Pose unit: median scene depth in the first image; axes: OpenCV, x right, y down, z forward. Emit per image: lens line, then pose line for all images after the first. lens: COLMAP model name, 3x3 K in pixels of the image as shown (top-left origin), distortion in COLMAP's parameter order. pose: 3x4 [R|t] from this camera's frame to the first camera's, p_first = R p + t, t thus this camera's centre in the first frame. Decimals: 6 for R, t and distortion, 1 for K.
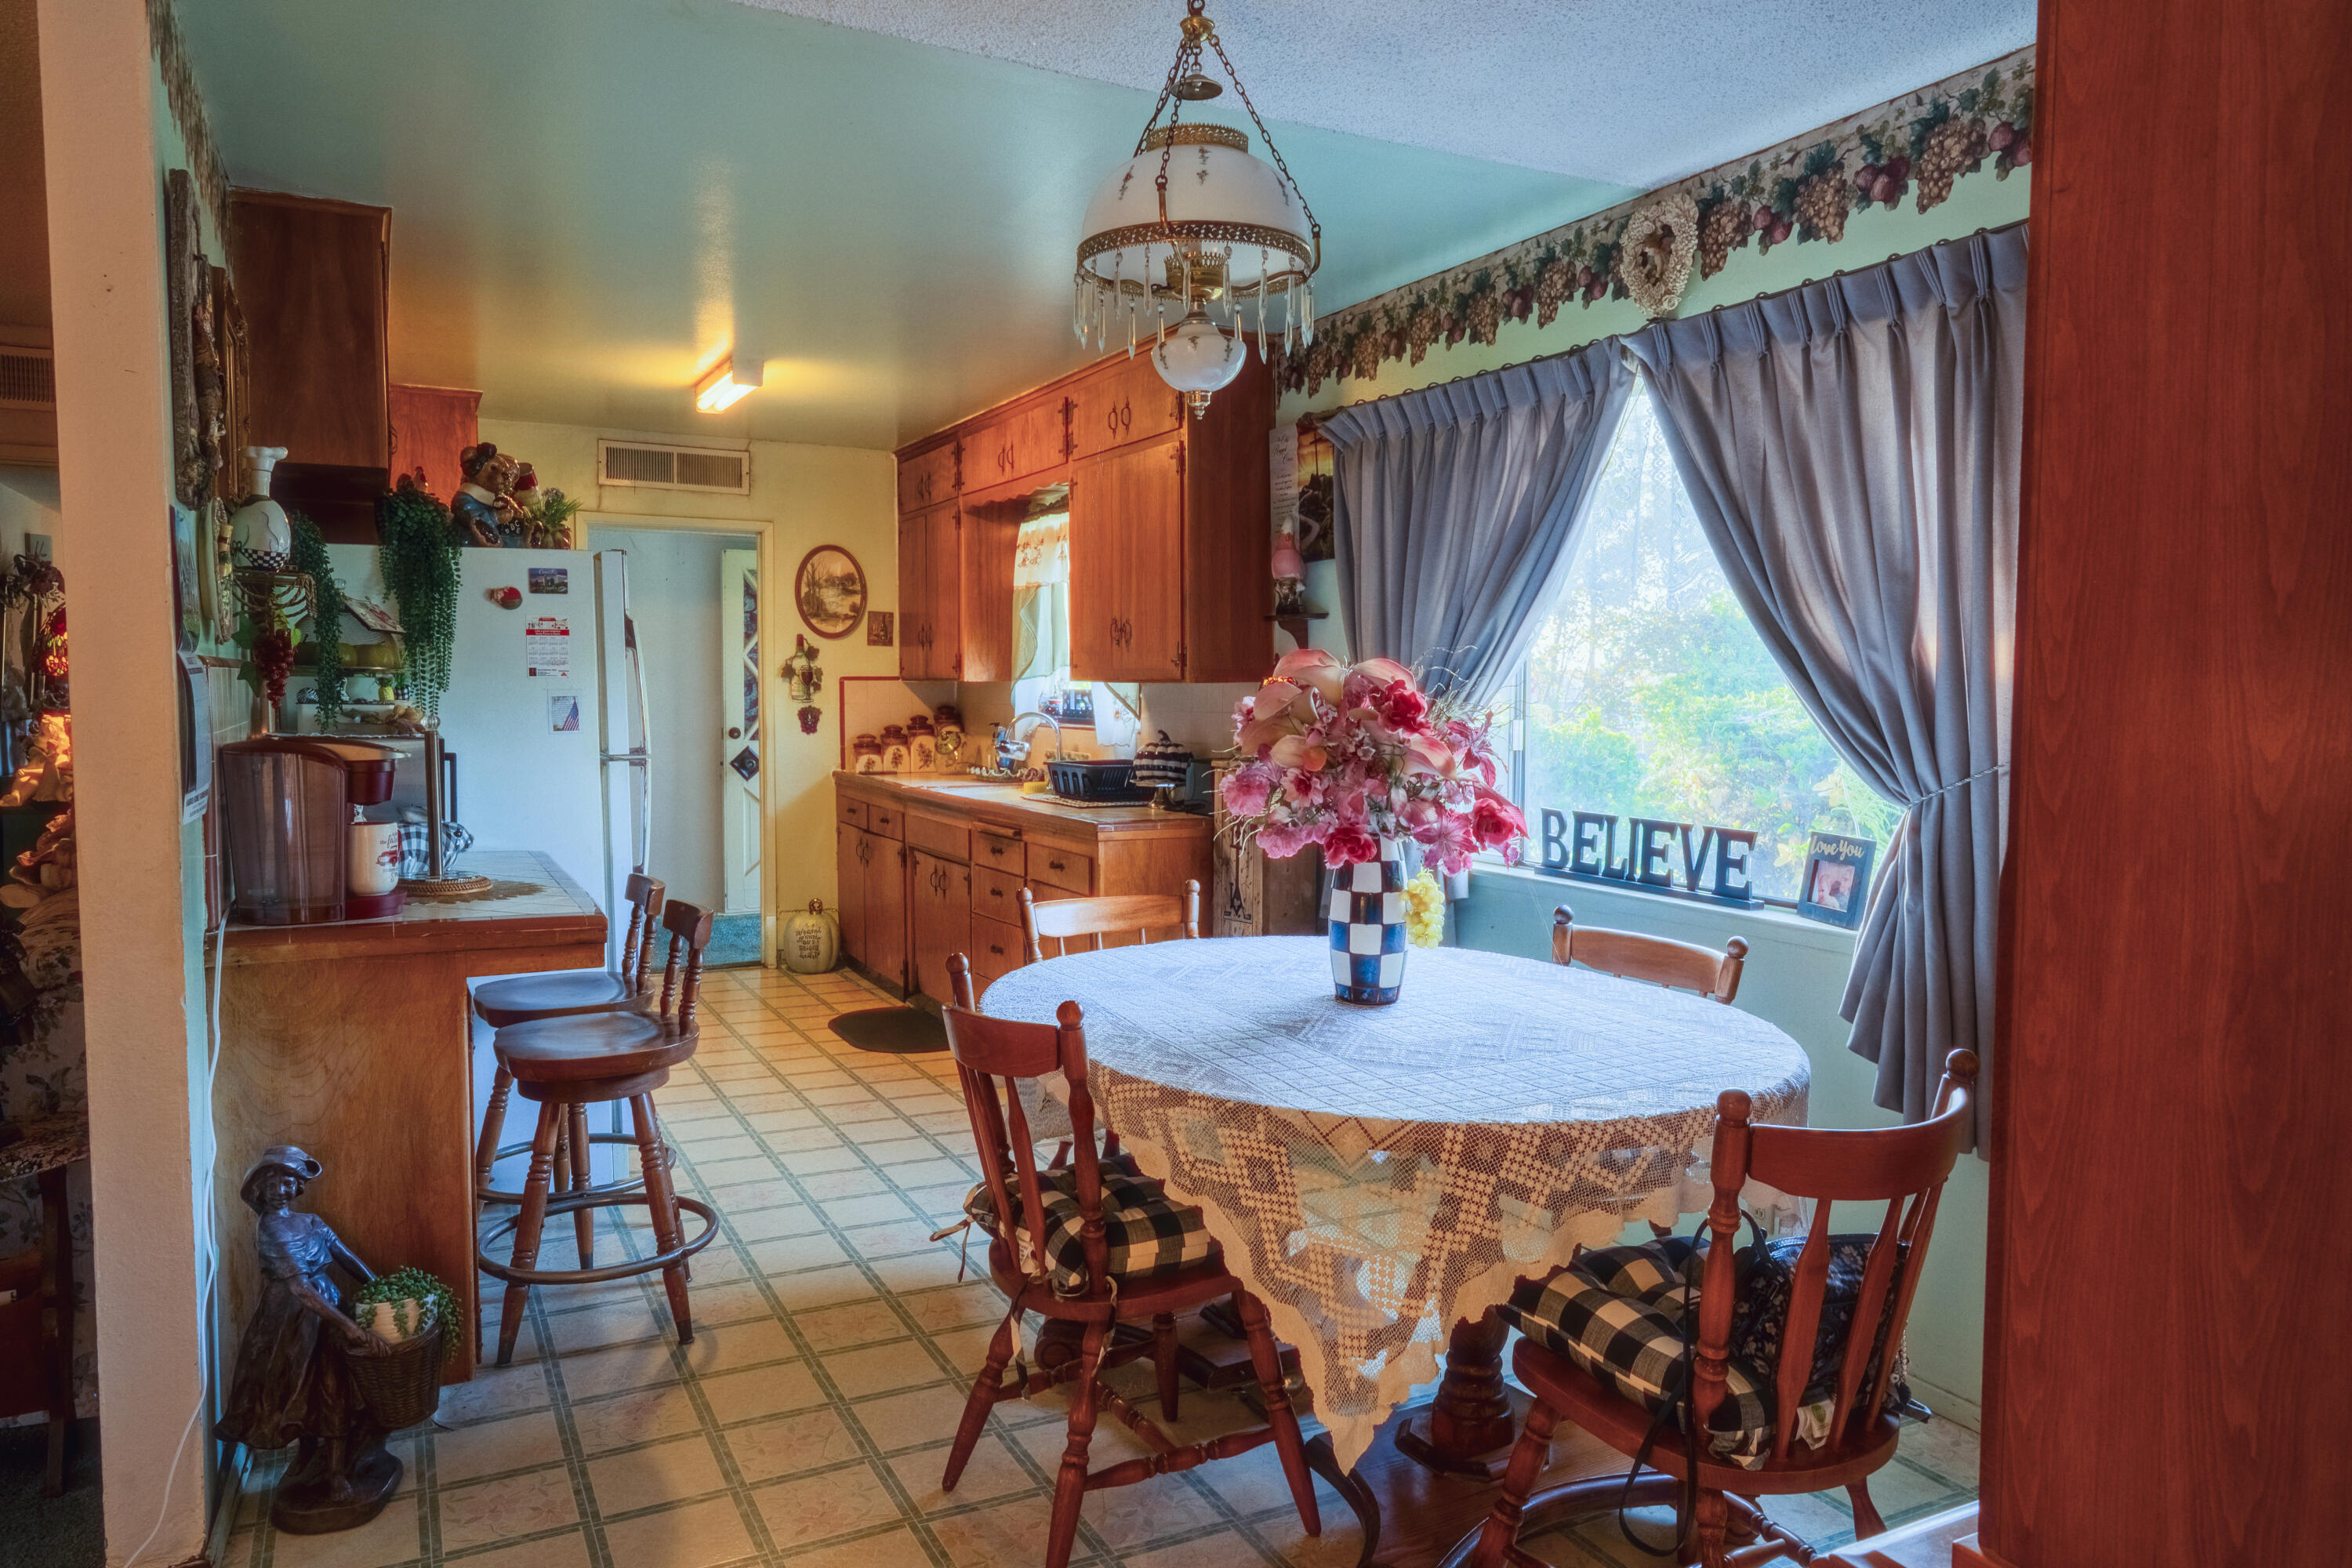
lens RADIAL K [[1564.3, 0, 1176.0], [0, 1564.3, 784.0], [0, 0, 1]] dist [0.000004, 0.001326]
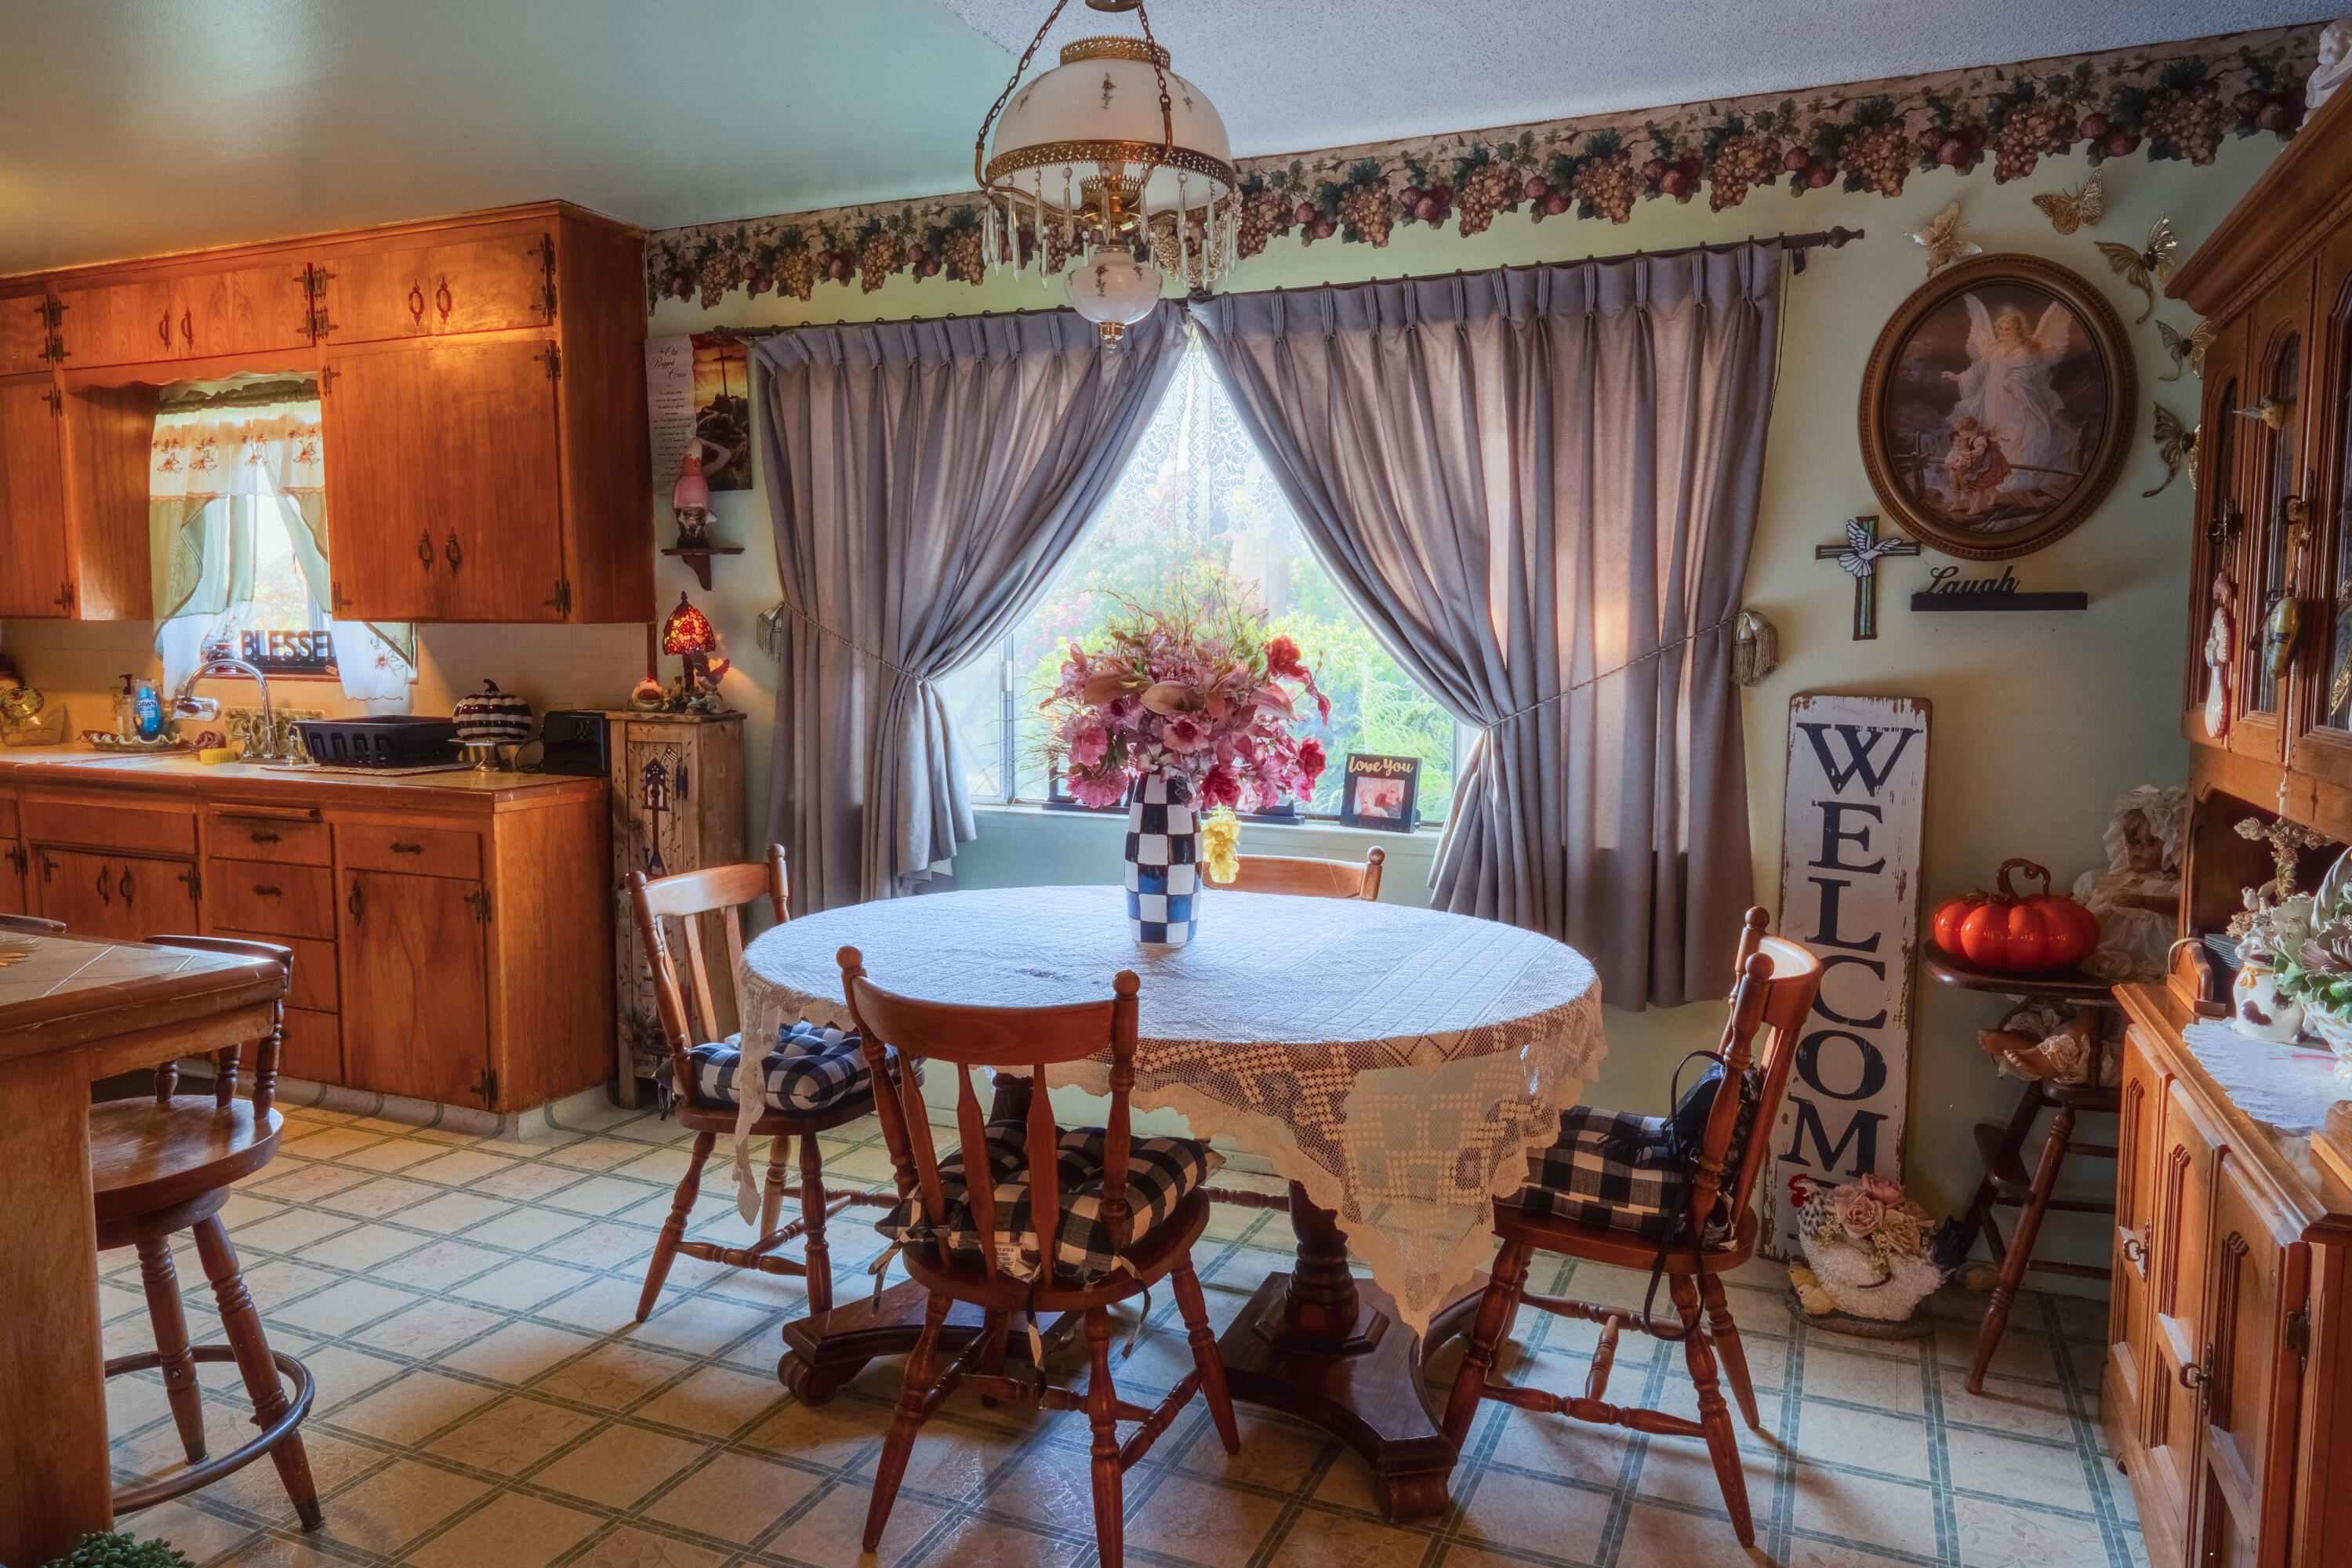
lens RADIAL K [[1565.4, 0, 1176.0], [0, 1565.4, 784.0], [0, 0, 1]] dist [-0.002624, -0.001476]
pose [[0.774268, -0.065396, 0.629470, -0.411553], [0.039281, 0.997695, 0.055334, -0.015763], [-0.631638, -0.018117, 0.775052, 0.165723]]
